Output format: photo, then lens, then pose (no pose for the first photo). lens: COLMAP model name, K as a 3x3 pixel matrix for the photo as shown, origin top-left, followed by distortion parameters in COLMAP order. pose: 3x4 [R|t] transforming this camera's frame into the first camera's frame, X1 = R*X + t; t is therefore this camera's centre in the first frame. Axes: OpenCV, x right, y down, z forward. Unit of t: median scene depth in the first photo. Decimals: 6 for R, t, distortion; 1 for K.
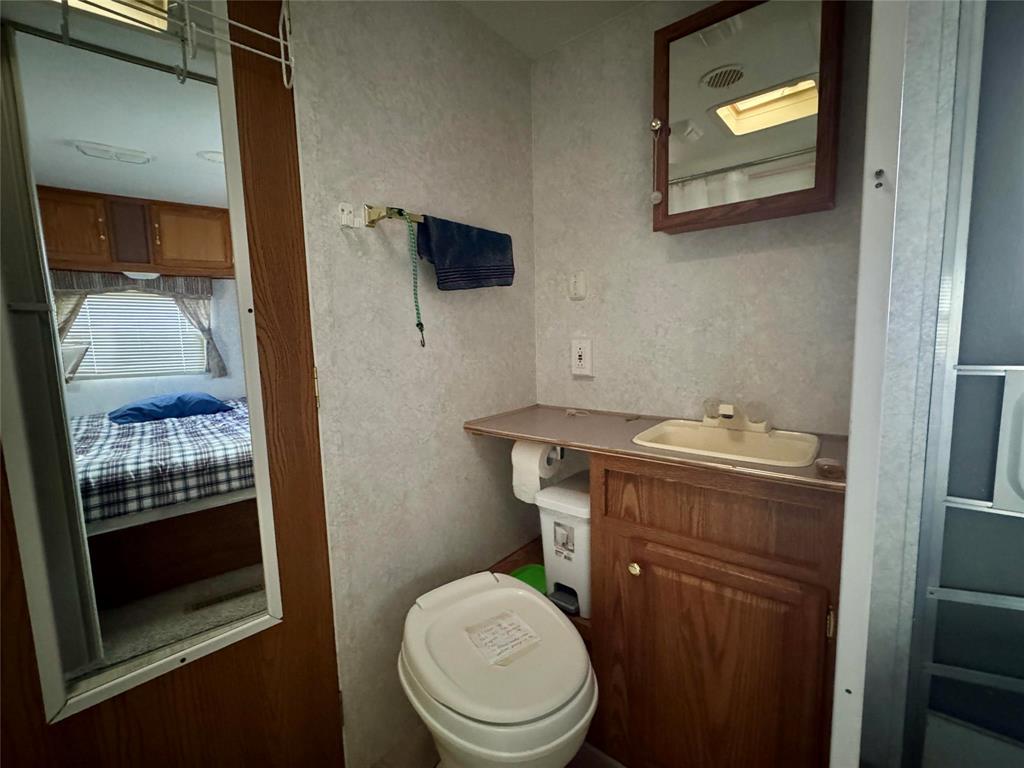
lens RADIAL K [[457.9, 0, 512.0], [0, 457.9, 384.0], [0, 0, 1]] dist [0.000249, -0.000050]
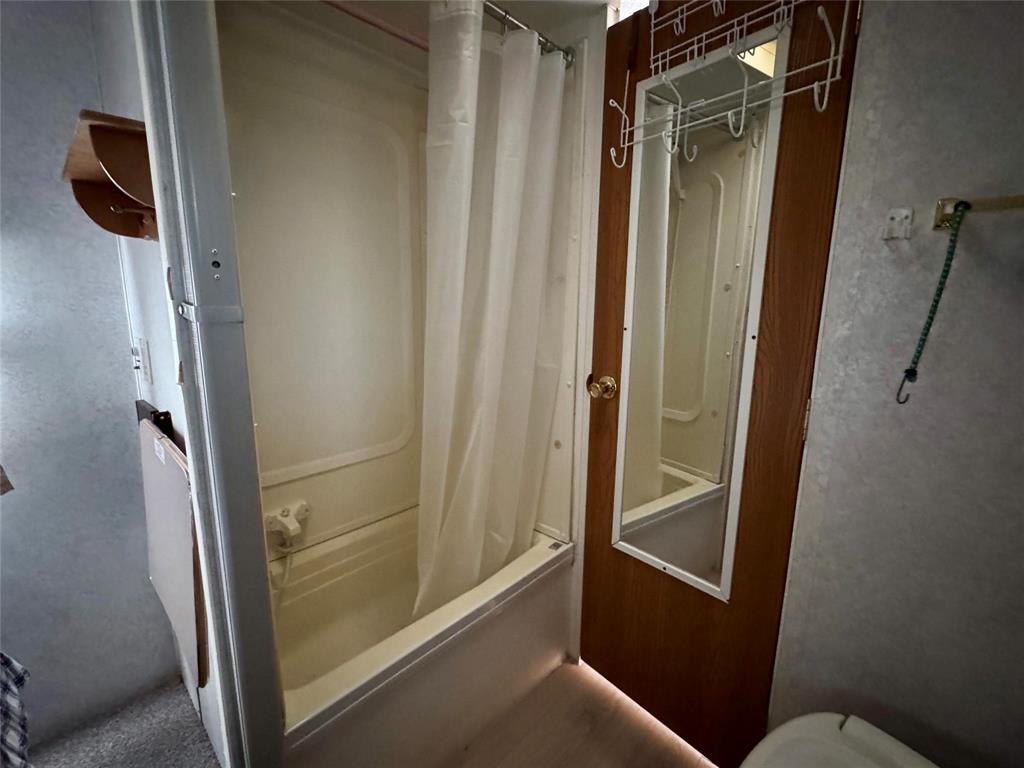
lens RADIAL K [[457.9, 0, 512.0], [0, 457.9, 384.0], [0, 0, 1]] dist [0.000249, -0.000050]
pose [[-0.099303, 0.194348, -0.975893, 0.575505], [-0.122656, 0.970871, 0.205828, -0.192145], [0.987469, 0.140139, -0.072572, 0.466113]]
